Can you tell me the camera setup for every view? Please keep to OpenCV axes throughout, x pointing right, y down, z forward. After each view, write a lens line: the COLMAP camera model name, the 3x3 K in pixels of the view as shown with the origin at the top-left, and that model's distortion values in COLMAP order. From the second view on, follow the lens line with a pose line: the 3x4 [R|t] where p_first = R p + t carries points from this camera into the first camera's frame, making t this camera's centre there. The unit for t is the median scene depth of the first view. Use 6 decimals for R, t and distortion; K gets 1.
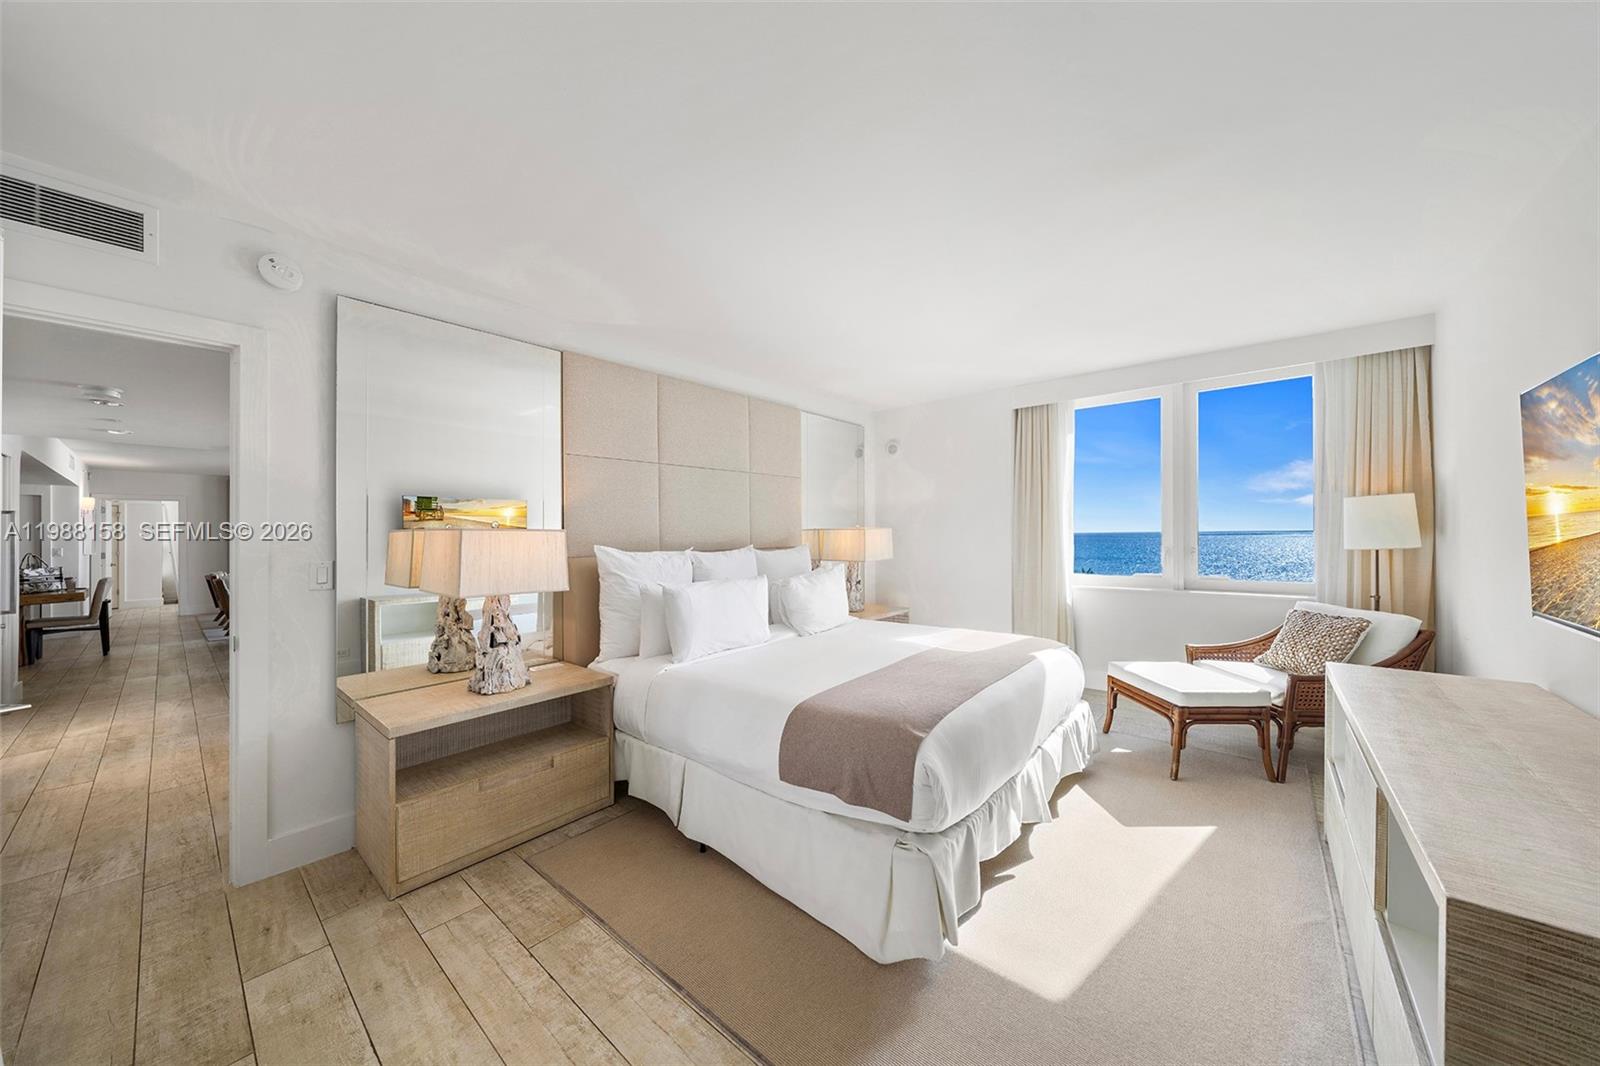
lens RADIAL K [[547.4, 0, 790.3], [0, 547.4, 532.9], [0, 0, 1]] dist [0.008567, 0.000080]
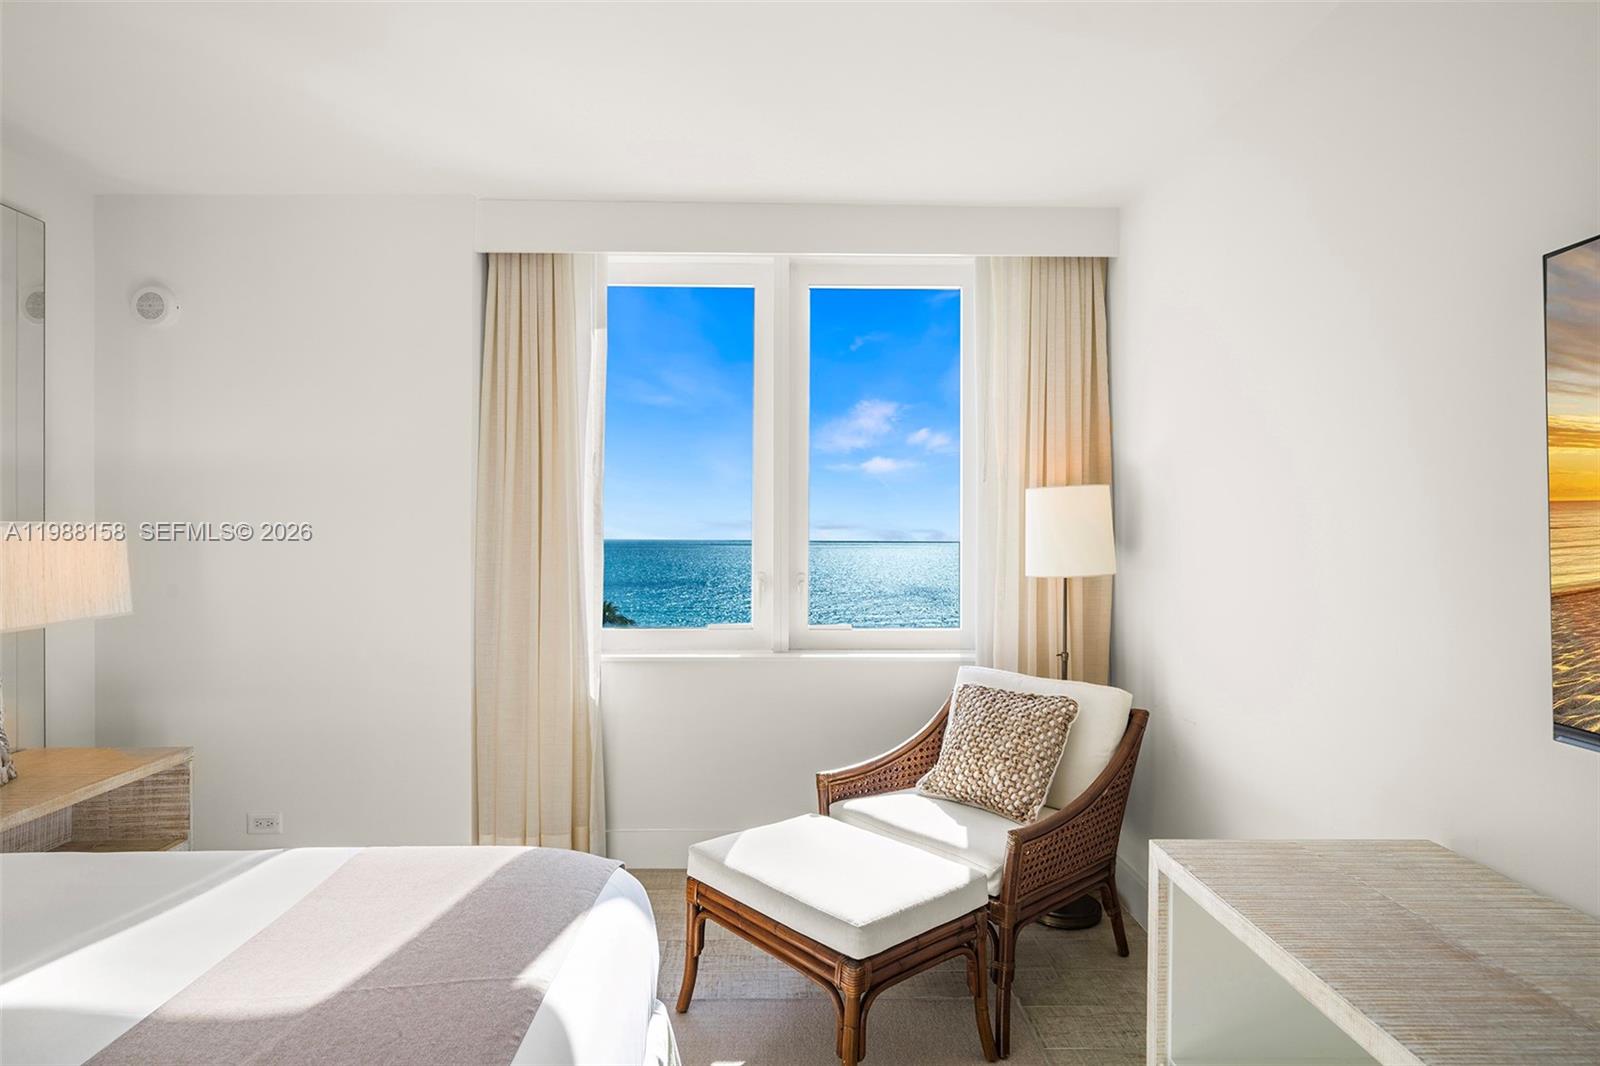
lens RADIAL K [[864.2, 0, 776.1], [0, 864.2, 544.0], [0, 0, 1]] dist [-0.001618, 0.000588]
pose [[0.749866, 0.005887, 0.661563, 0.184682], [-0.010776, 0.999936, 0.003316, -0.004037], [-0.661502, -0.009616, 0.749882, 0.459010]]
